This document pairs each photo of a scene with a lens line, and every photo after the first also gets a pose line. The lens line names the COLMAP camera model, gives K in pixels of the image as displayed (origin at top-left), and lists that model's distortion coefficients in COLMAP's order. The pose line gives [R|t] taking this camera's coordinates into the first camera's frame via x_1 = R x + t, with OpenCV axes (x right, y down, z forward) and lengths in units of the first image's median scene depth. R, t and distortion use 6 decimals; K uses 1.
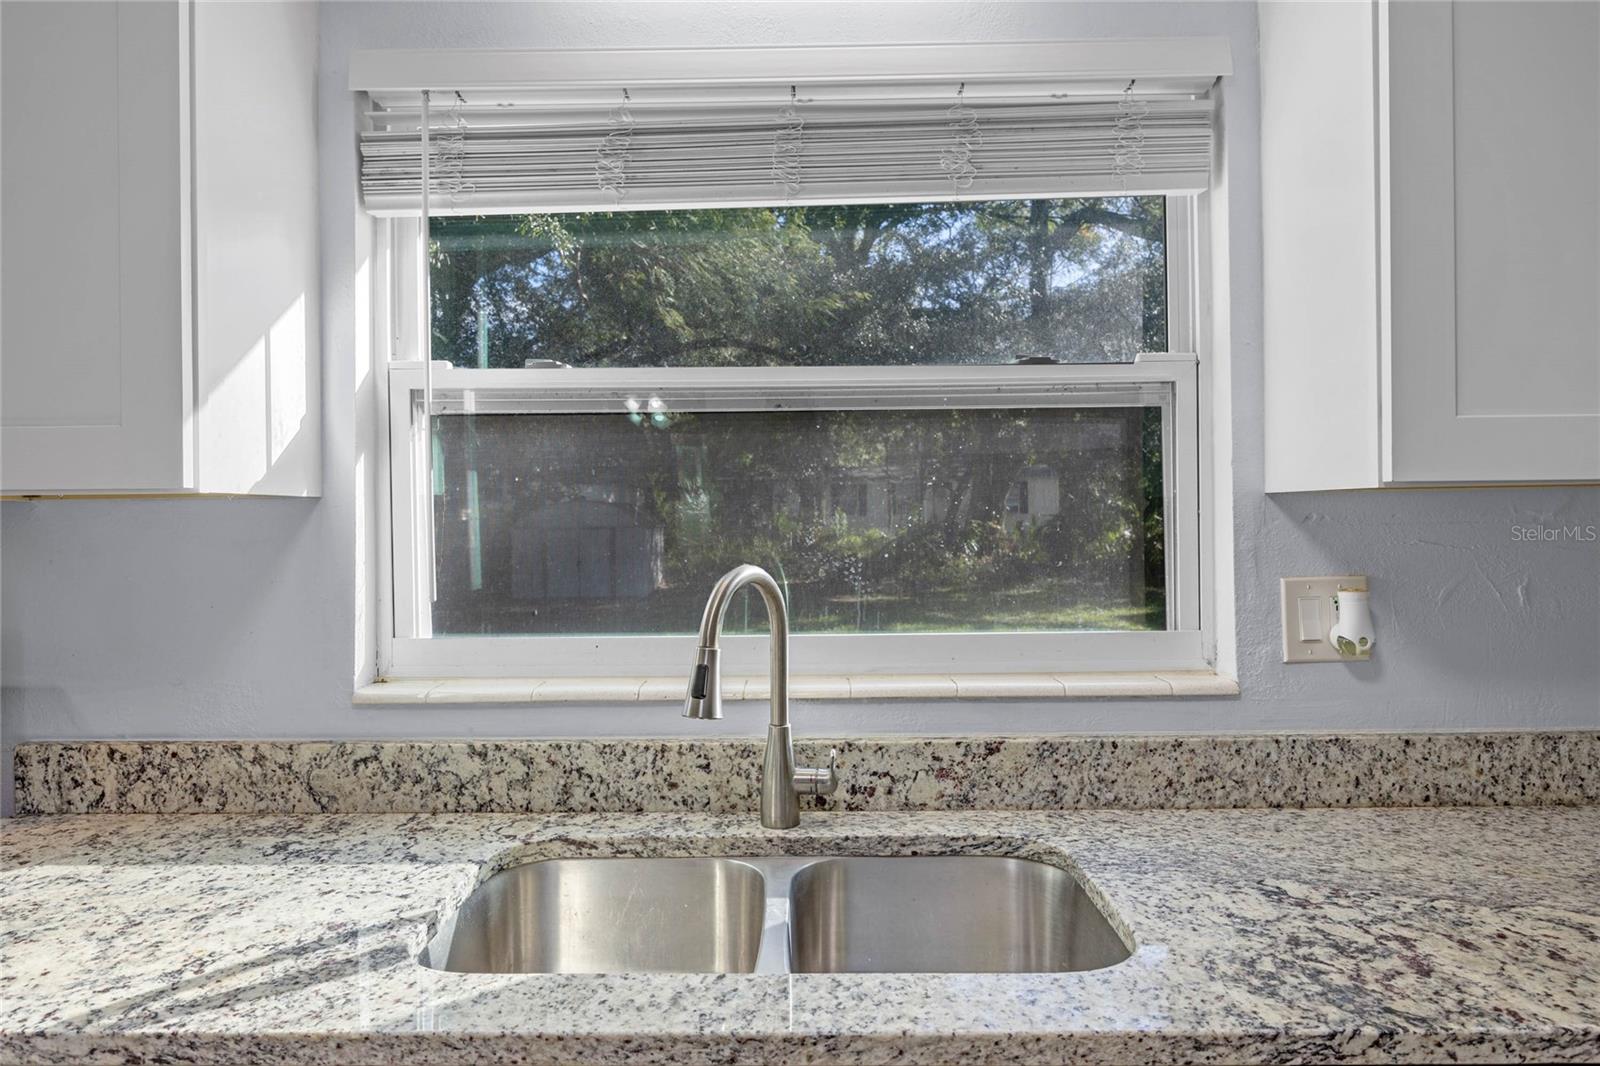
lens RADIAL K [[991.8, 0, 797.9], [0, 991.8, 521.7], [0, 0, 1]] dist [-0.006642, 0.000461]
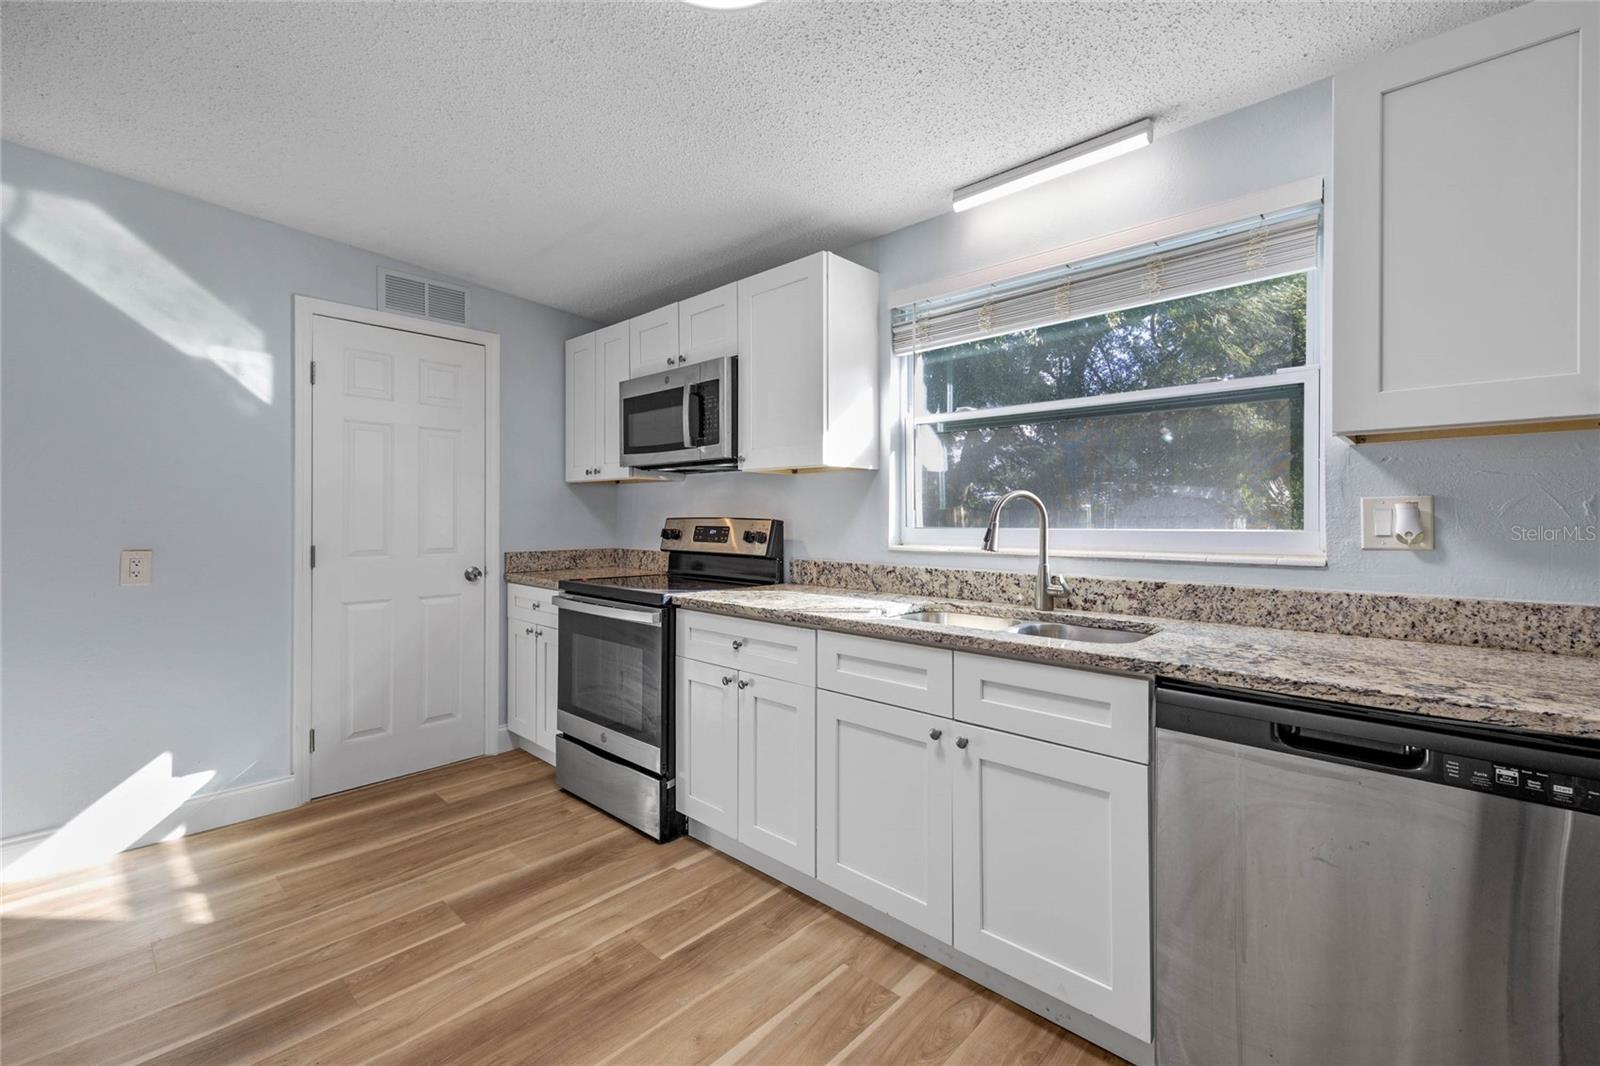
lens RADIAL K [[670.5, 0, 788.0], [0, 670.5, 522.8], [0, 0, 1]] dist [0.004379, -0.000438]
pose [[0.734517, 0.017595, -0.678362, 0.553243], [-0.007360, 0.999812, 0.017963, 0.086942], [0.678550, -0.008201, 0.734509, -0.460598]]
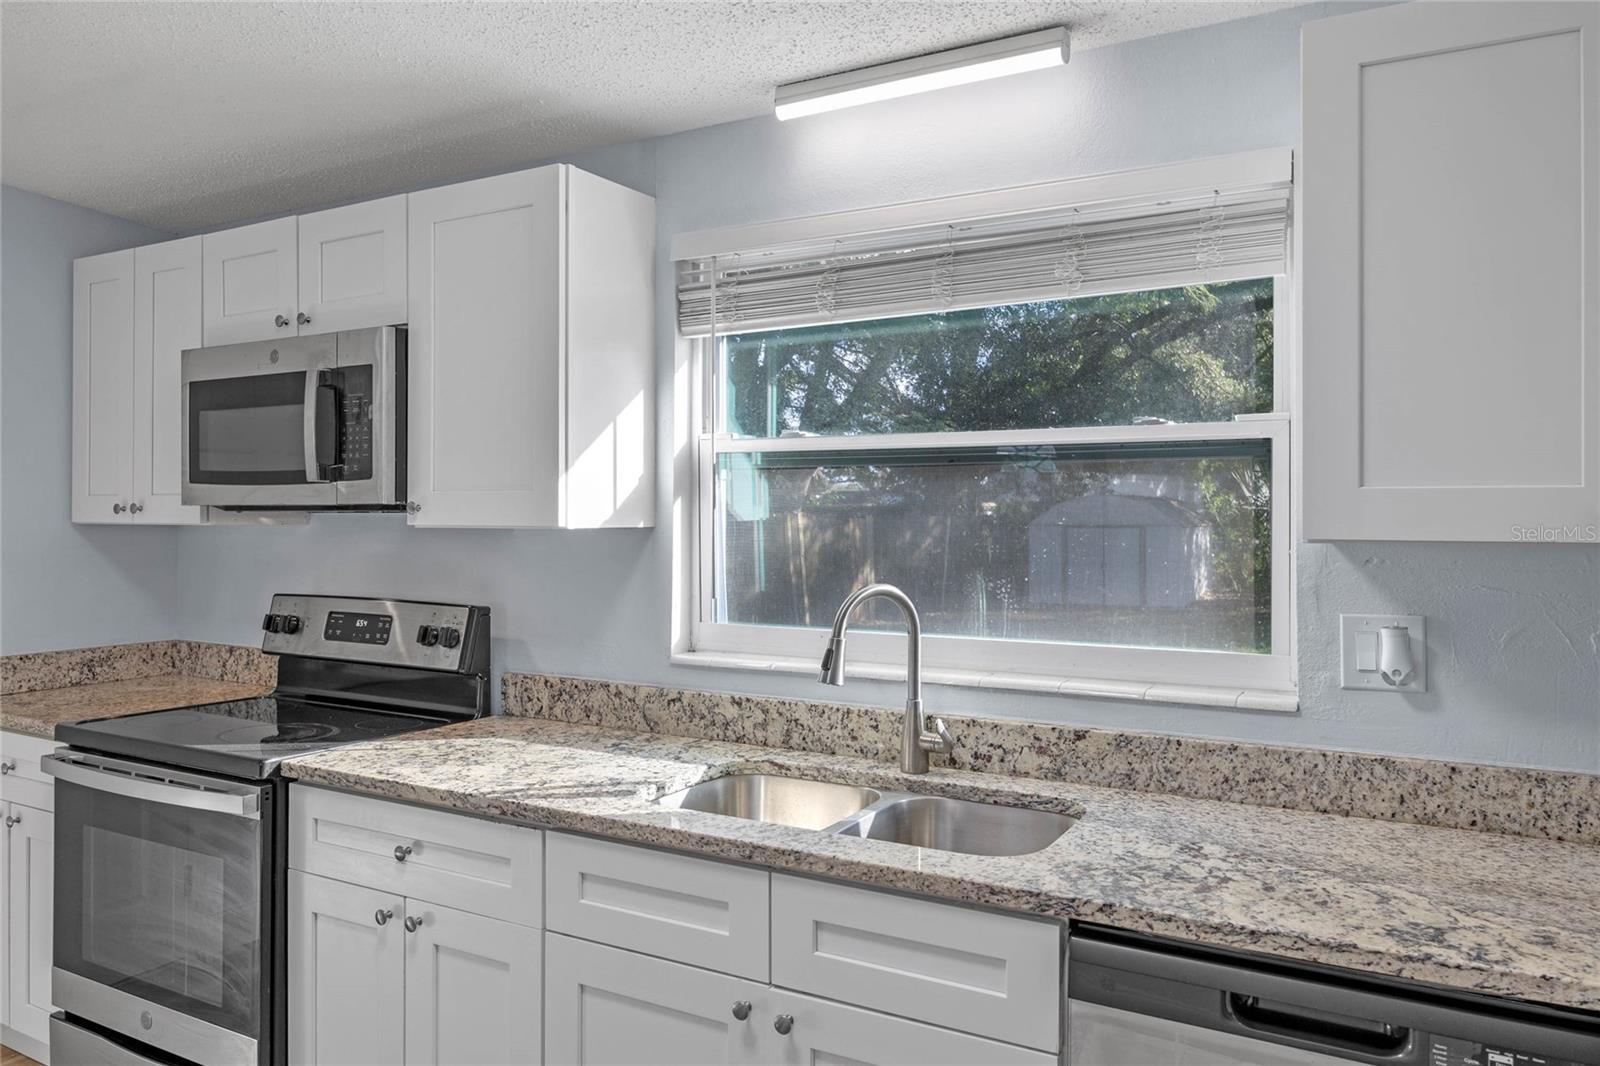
lens RADIAL K [[1133.6, 0, 778.1], [0, 1133.6, 525.0], [0, 0, 1]] dist [-0.014171, 0.004449]
pose [[0.871649, 0.016217, -0.489862, 0.565453], [-0.012480, 0.999863, 0.010895, -0.051547], [0.489972, -0.003383, 0.871732, -0.451015]]
